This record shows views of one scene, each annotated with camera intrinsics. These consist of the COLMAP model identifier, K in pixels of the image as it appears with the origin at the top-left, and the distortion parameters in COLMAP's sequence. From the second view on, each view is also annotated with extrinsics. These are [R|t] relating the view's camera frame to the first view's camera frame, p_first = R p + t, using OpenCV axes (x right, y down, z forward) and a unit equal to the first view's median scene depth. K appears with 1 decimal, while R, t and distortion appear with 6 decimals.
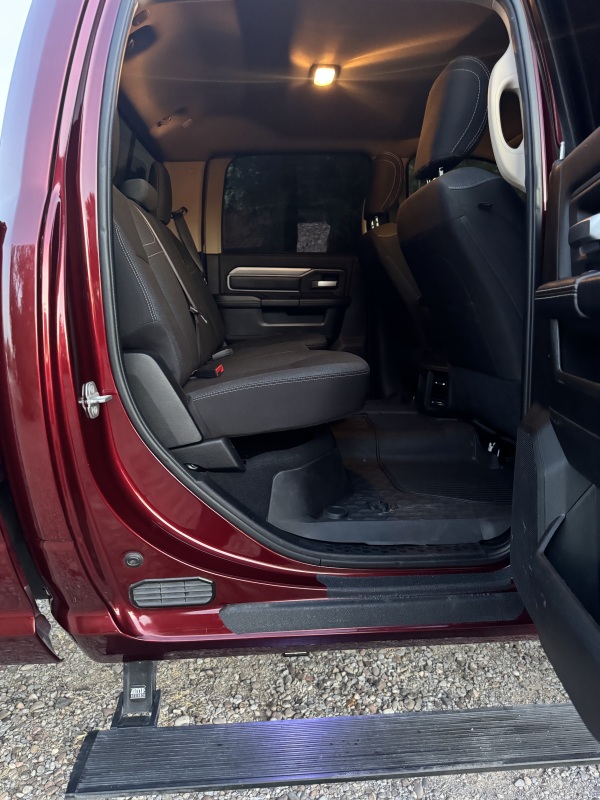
lens RADIAL K [[595.4, 0, 300.6], [0, 595.4, 390.9], [0, 0, 1]] dist [0.058388, -0.081537]
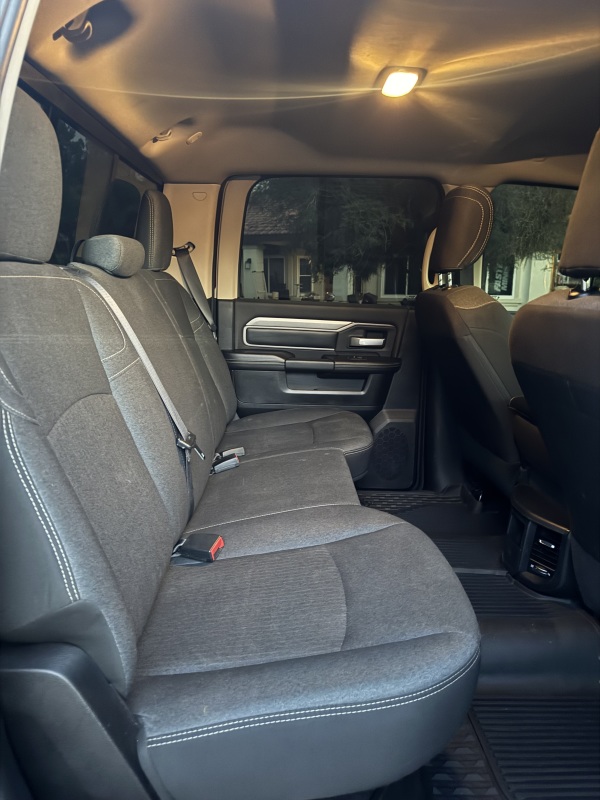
lens RADIAL K [[595.4, 0, 300.6], [0, 595.4, 390.9], [0, 0, 1]] dist [0.058388, -0.081537]
pose [[0.998642, 0.042382, -0.030308, -0.023647], [-0.041589, 0.998788, 0.026337, -0.145573], [0.031387, -0.025040, 0.999194, 0.241605]]
